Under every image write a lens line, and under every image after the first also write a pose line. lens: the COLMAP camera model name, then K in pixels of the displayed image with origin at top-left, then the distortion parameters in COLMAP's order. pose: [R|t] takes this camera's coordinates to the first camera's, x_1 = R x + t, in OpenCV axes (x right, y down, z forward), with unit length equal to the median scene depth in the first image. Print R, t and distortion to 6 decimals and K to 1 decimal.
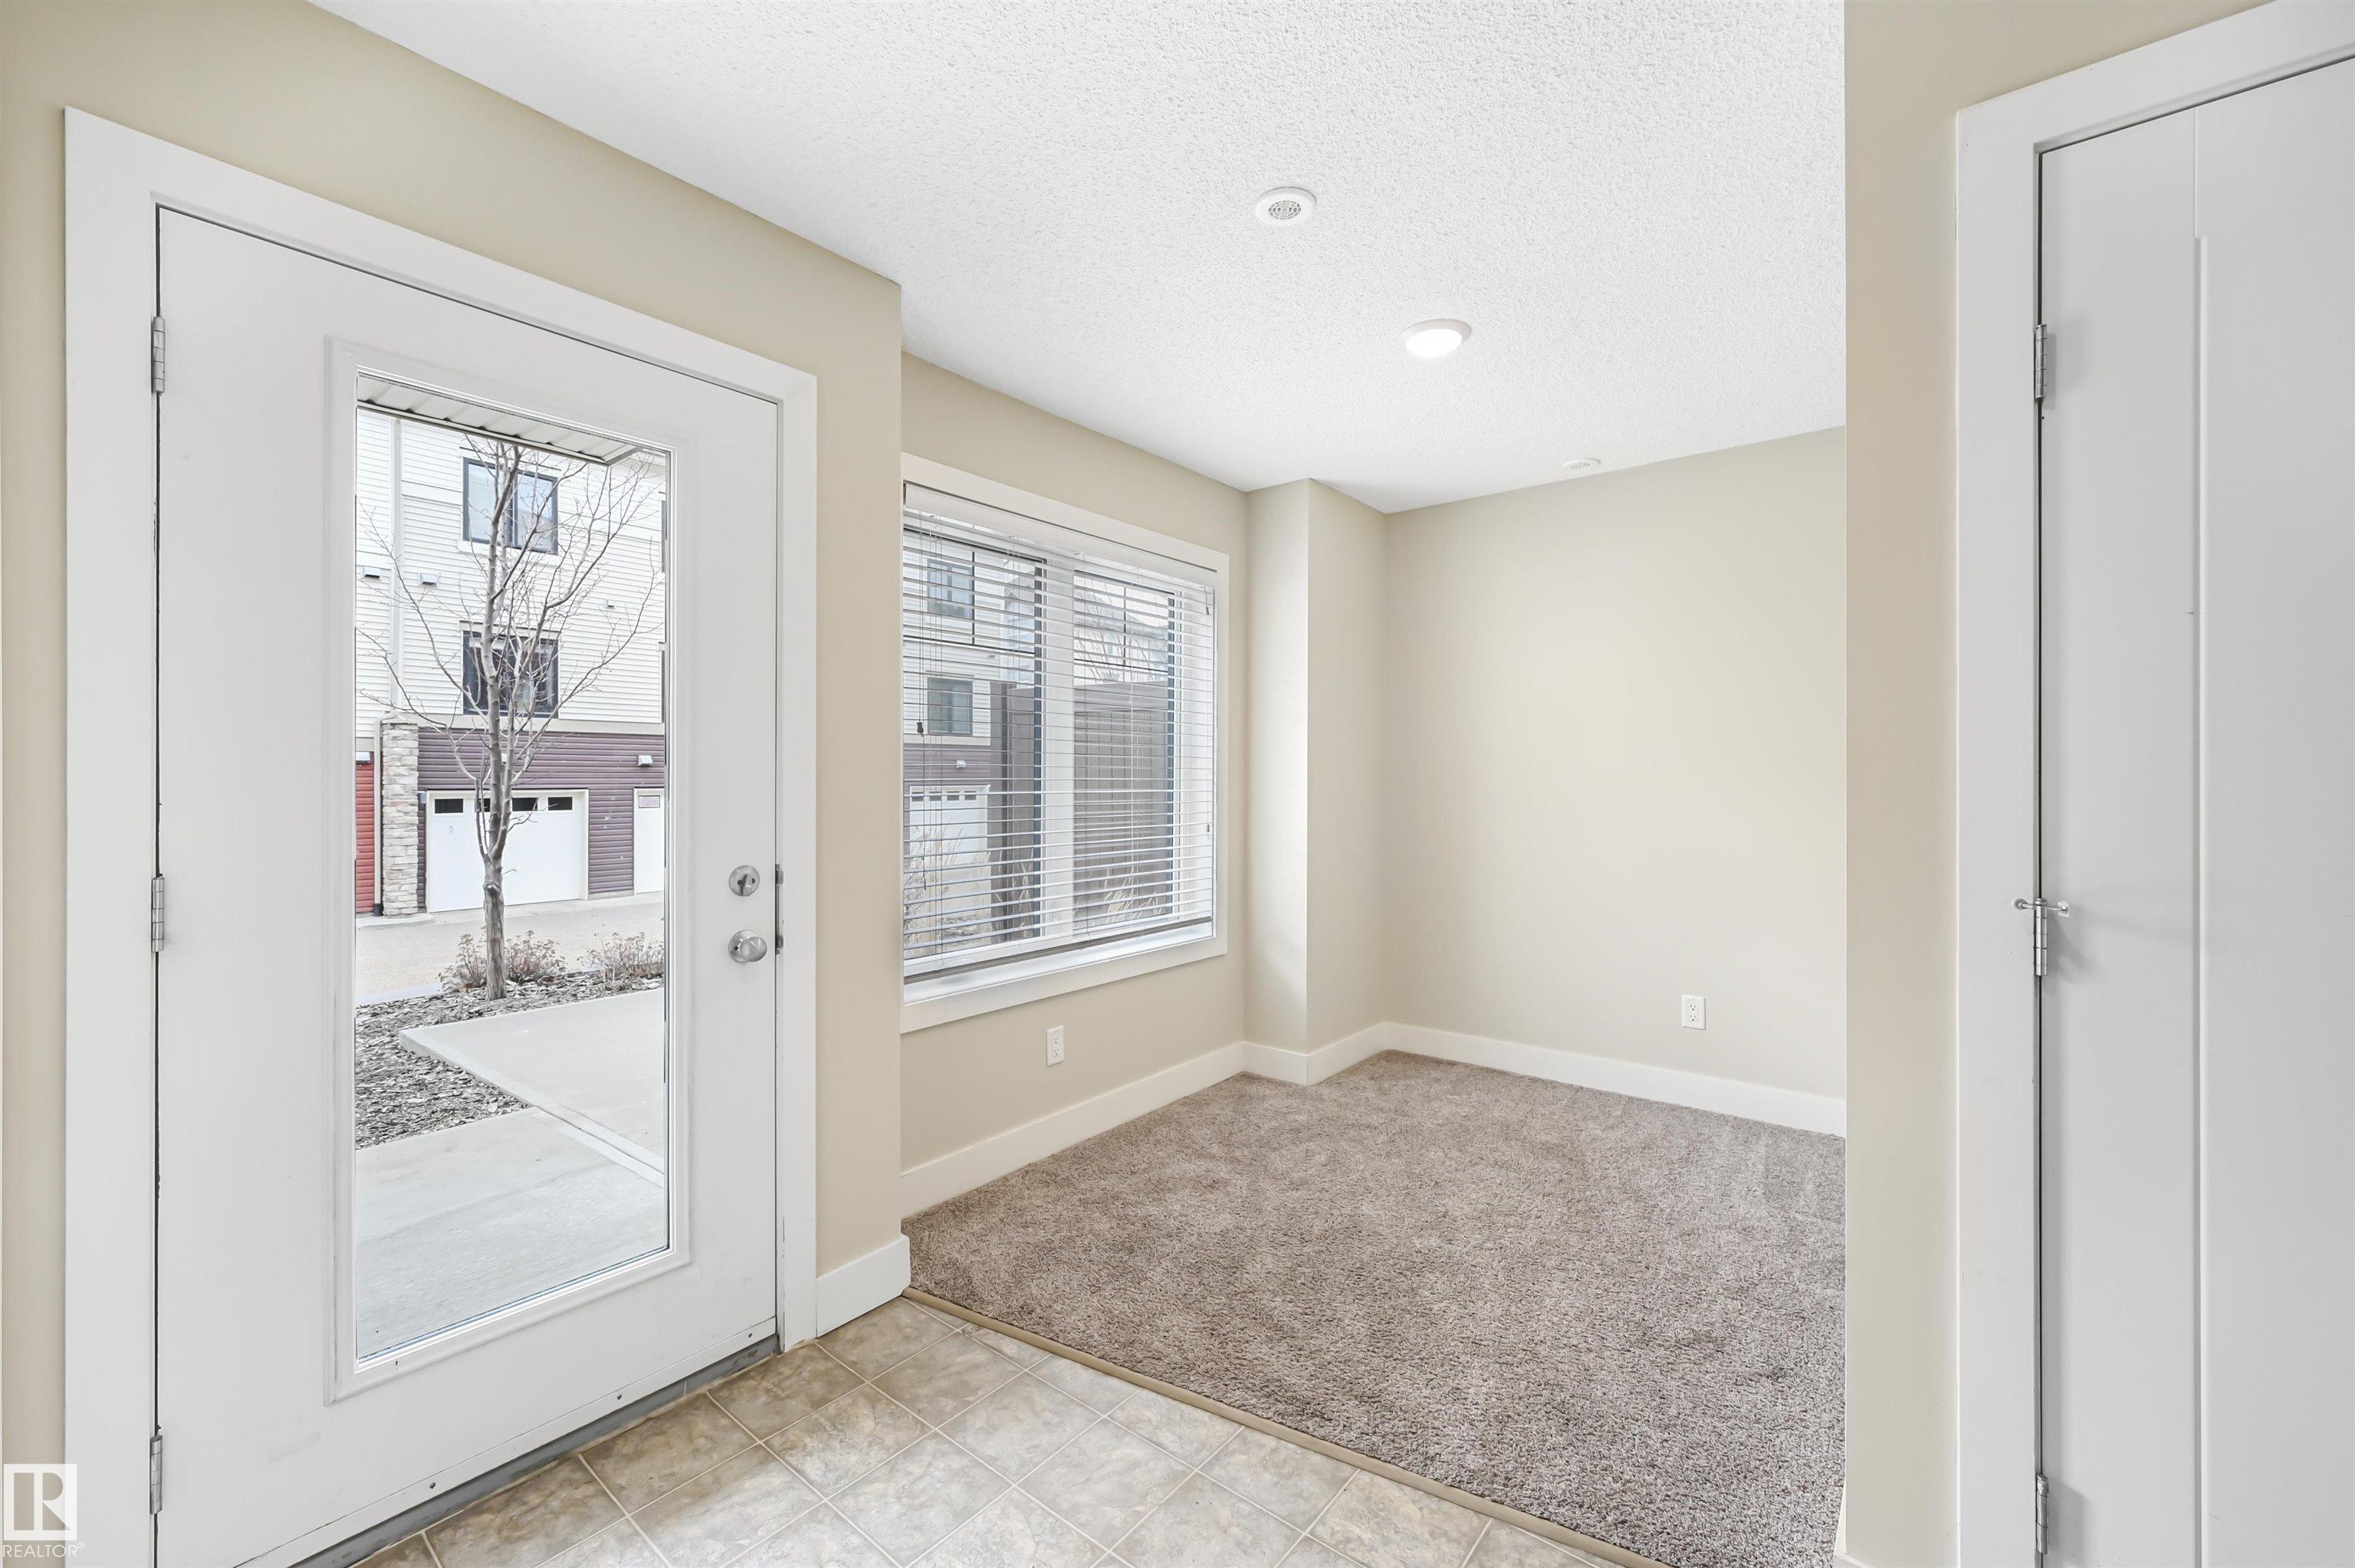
lens RADIAL K [[952.9, 0, 1182.4], [0, 952.9, 781.4], [0, 0, 1]] dist [0.000746, 0.000134]
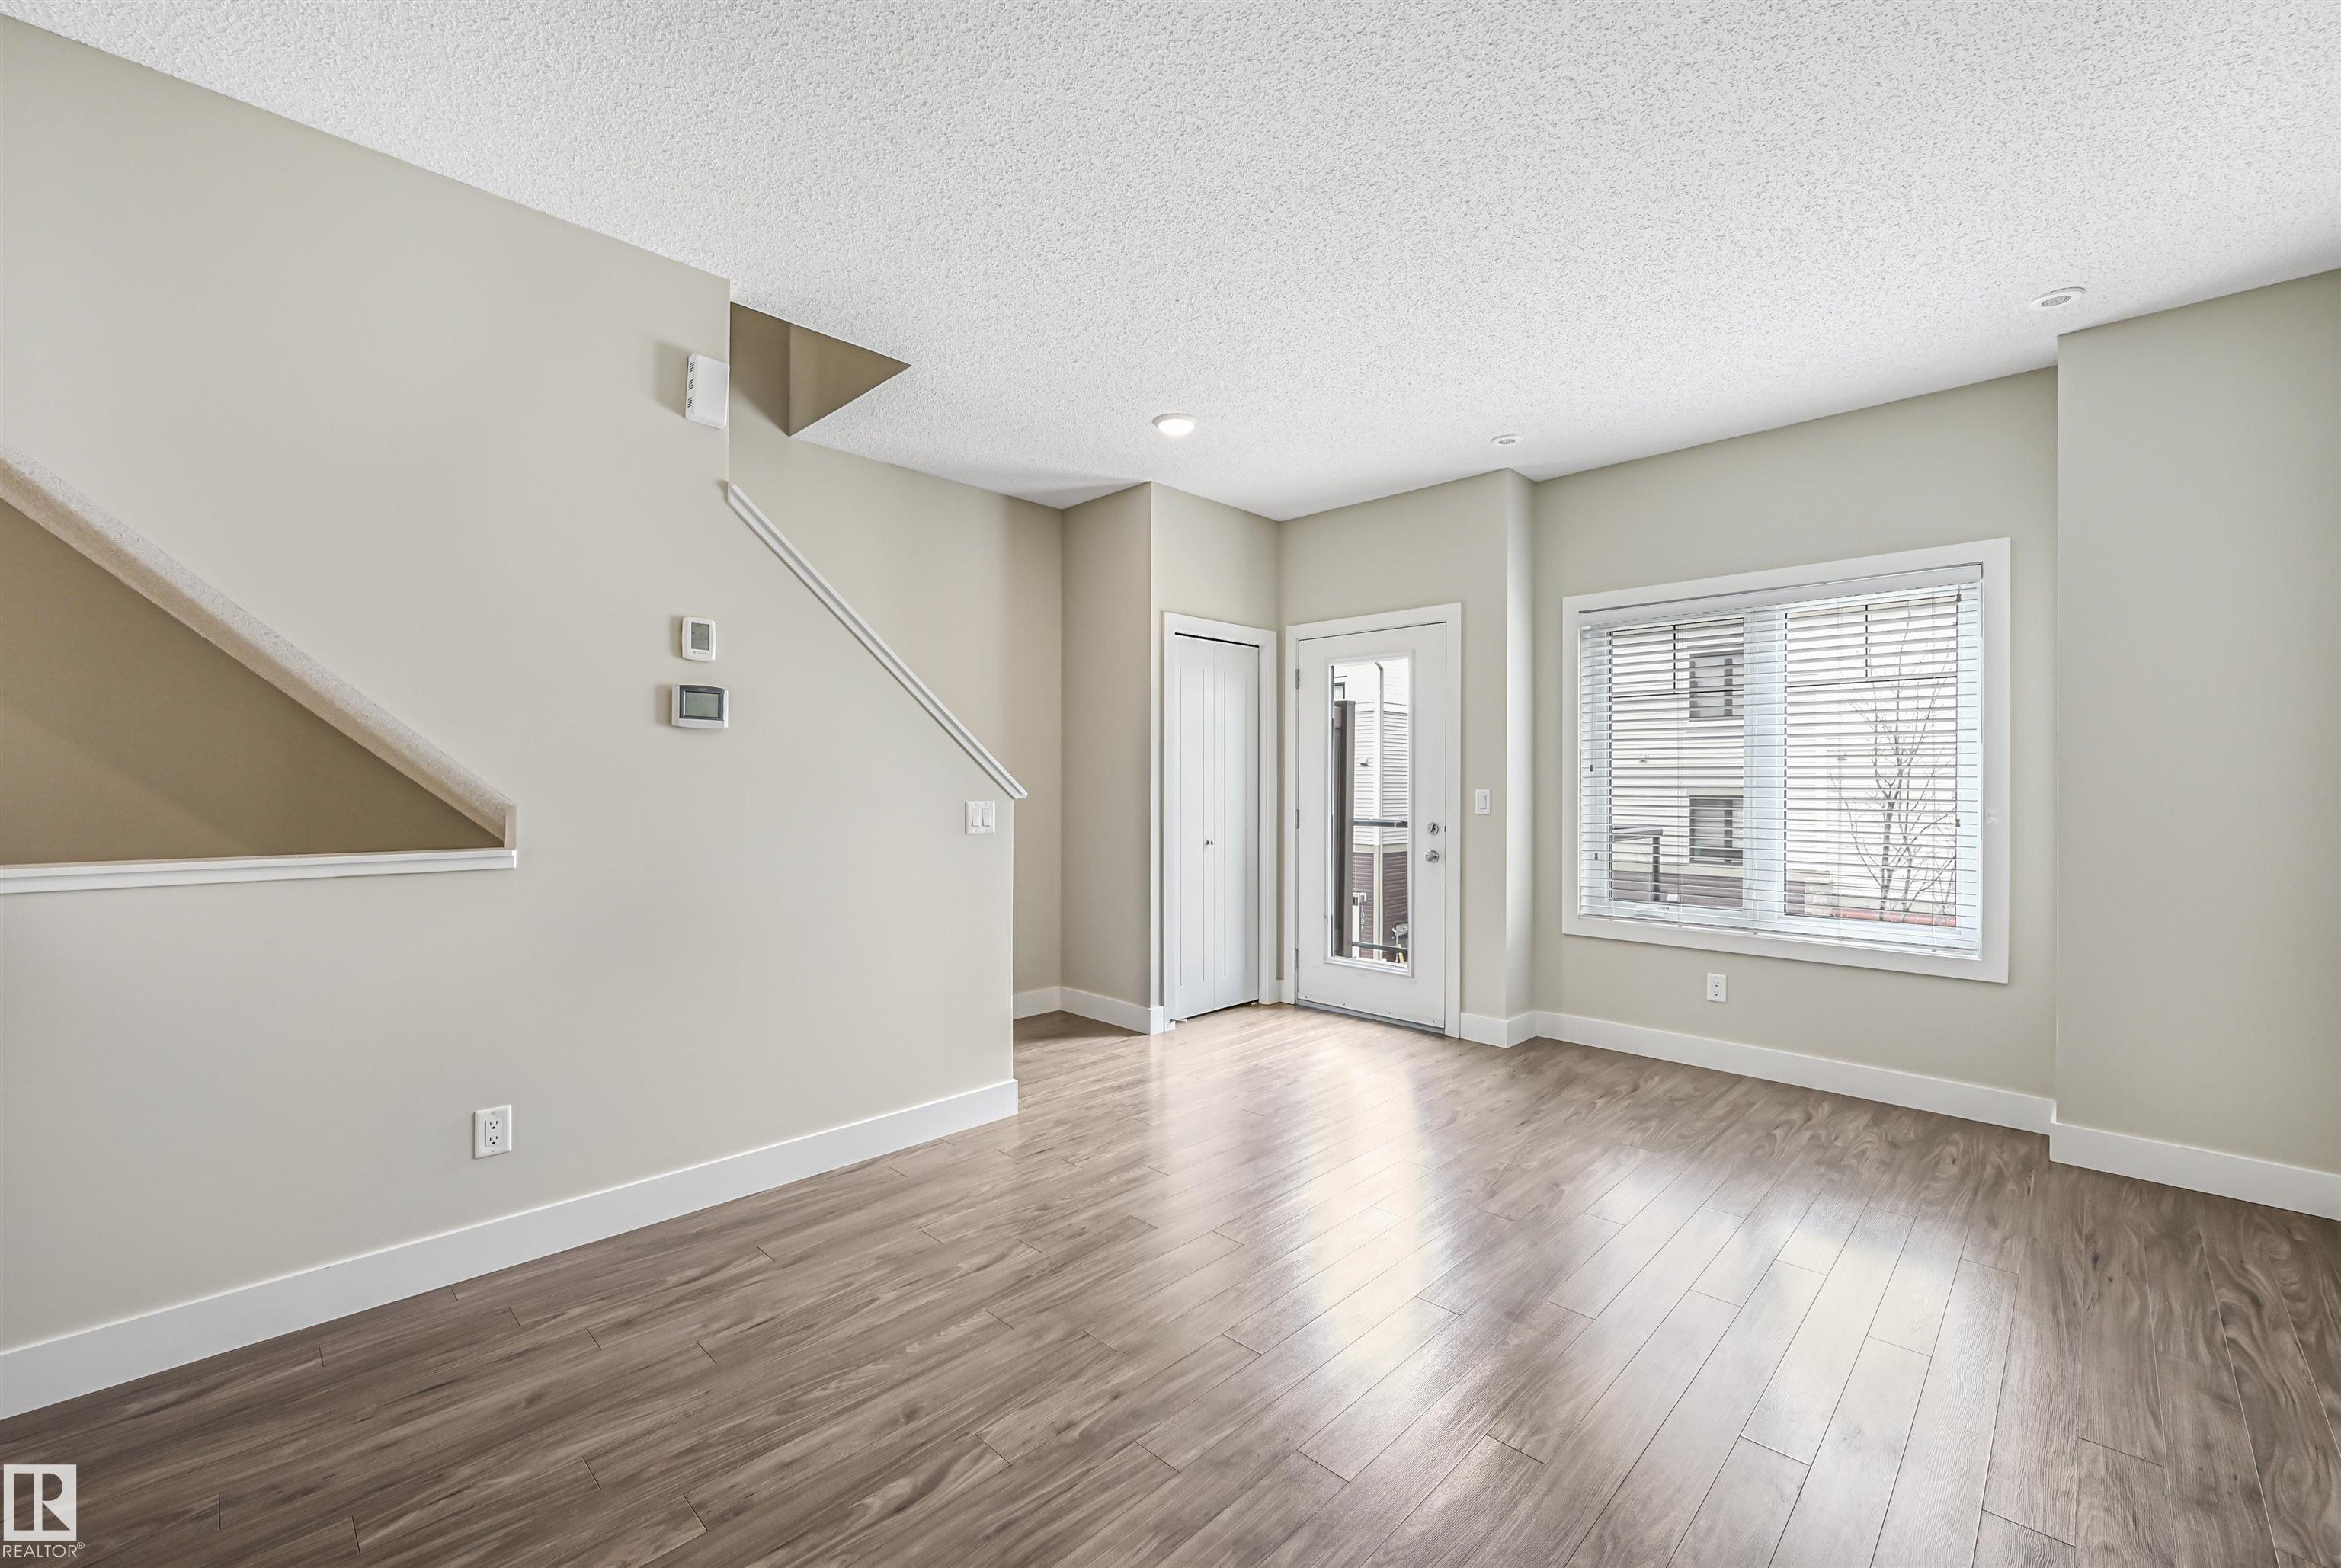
lens RADIAL K [[947.3, 0, 1182.3], [0, 947.3, 790.9], [0, 0, 1]] dist [0.000746, 0.000134]
pose [[-0.095472, 0.020299, -0.995225, 1.245415], [-0.006703, 0.999756, 0.021035, -0.021322], [0.995410, 0.008679, -0.095313, 0.378849]]
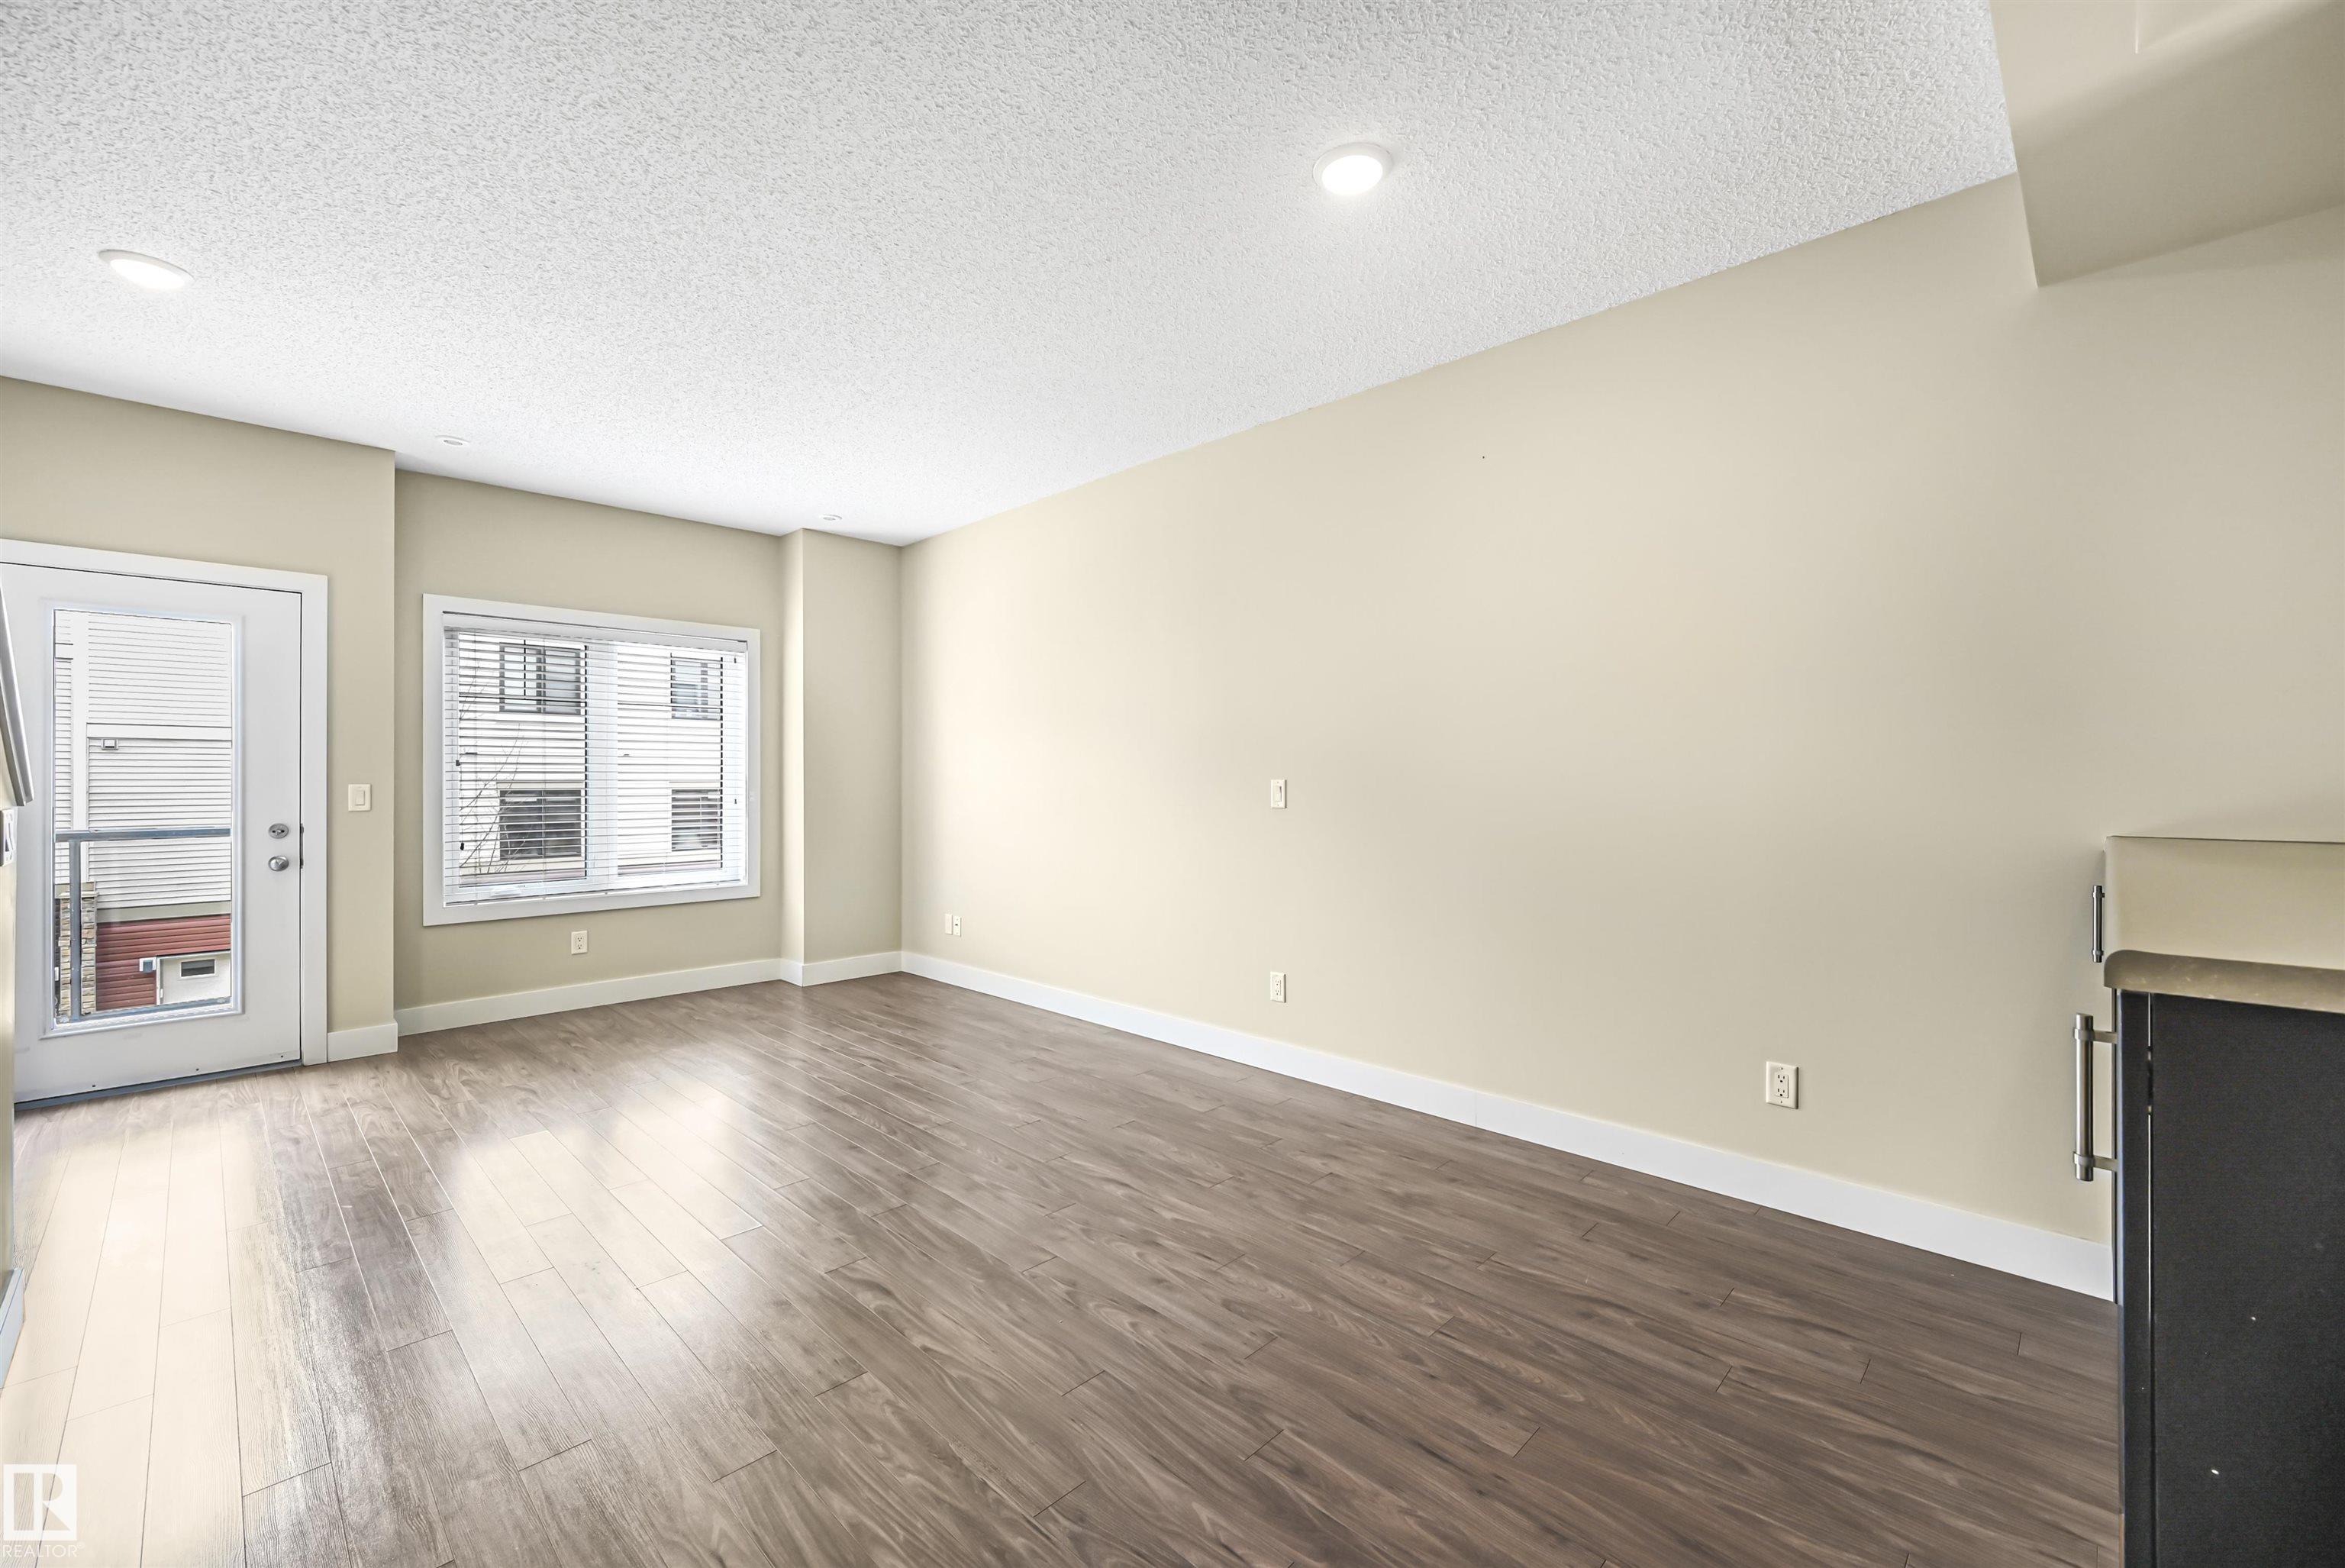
lens RADIAL K [[949.1, 0, 1163.1], [0, 949.1, 768.4], [0, 0, 1]] dist [0.000746, 0.000134]
pose [[0.993489, 0.006991, -0.113715, 1.046852], [-0.008237, 0.999911, -0.010487, -0.014813], [0.113631, 0.011356, 0.993458, -0.512297]]
